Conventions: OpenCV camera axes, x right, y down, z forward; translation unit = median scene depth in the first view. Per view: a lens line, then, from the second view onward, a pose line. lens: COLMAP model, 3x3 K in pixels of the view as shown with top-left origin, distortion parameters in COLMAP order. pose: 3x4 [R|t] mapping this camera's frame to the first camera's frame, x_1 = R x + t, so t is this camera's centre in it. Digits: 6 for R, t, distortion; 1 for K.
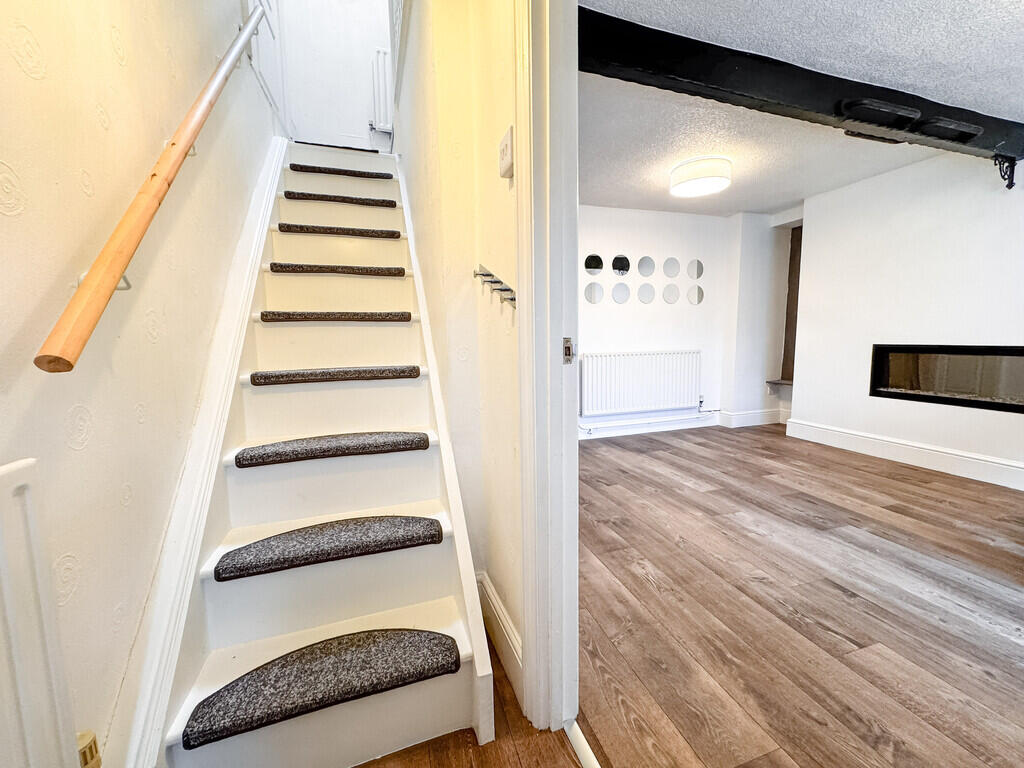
lens RADIAL K [[414.5, 0, 507.7], [0, 414.5, 382.6], [0, 0, 1]] dist [0.004637, -0.000327]
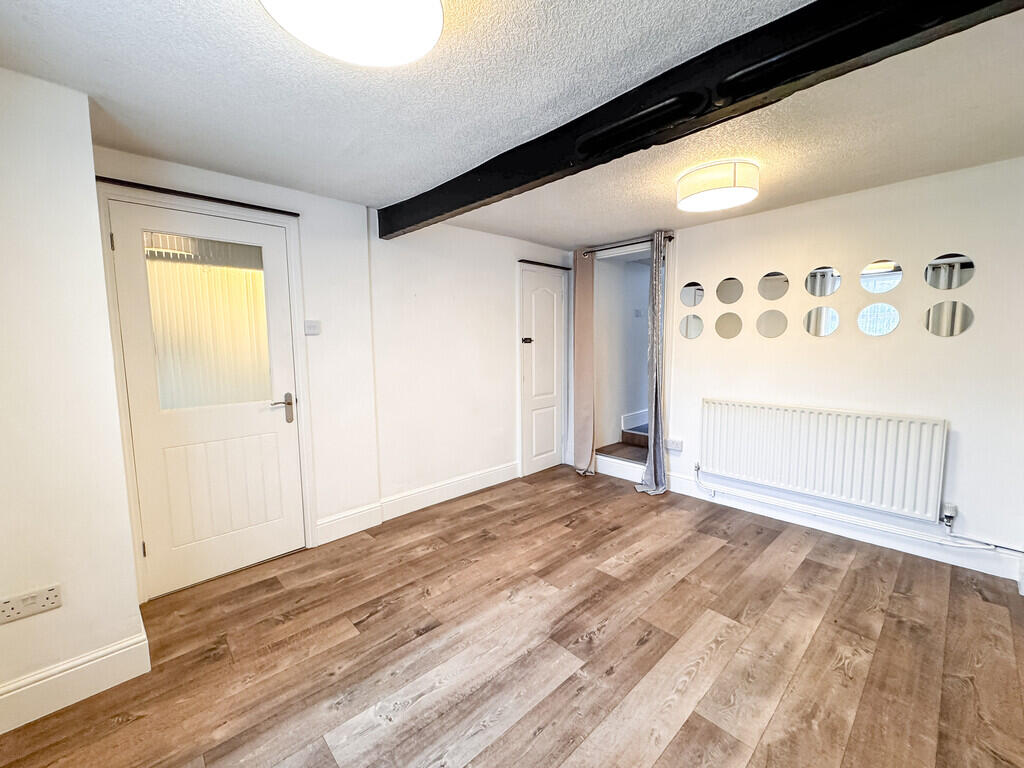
lens RADIAL K [[414.5, 0, 503.1], [0, 414.5, 382.4], [0, 0, 1]] dist [0.004637, -0.000327]
pose [[0.409757, 0.096877, -0.907036, 1.305489], [-0.088532, 0.993874, 0.066157, -0.206331], [0.907889, 0.053194, 0.415823, 0.459513]]
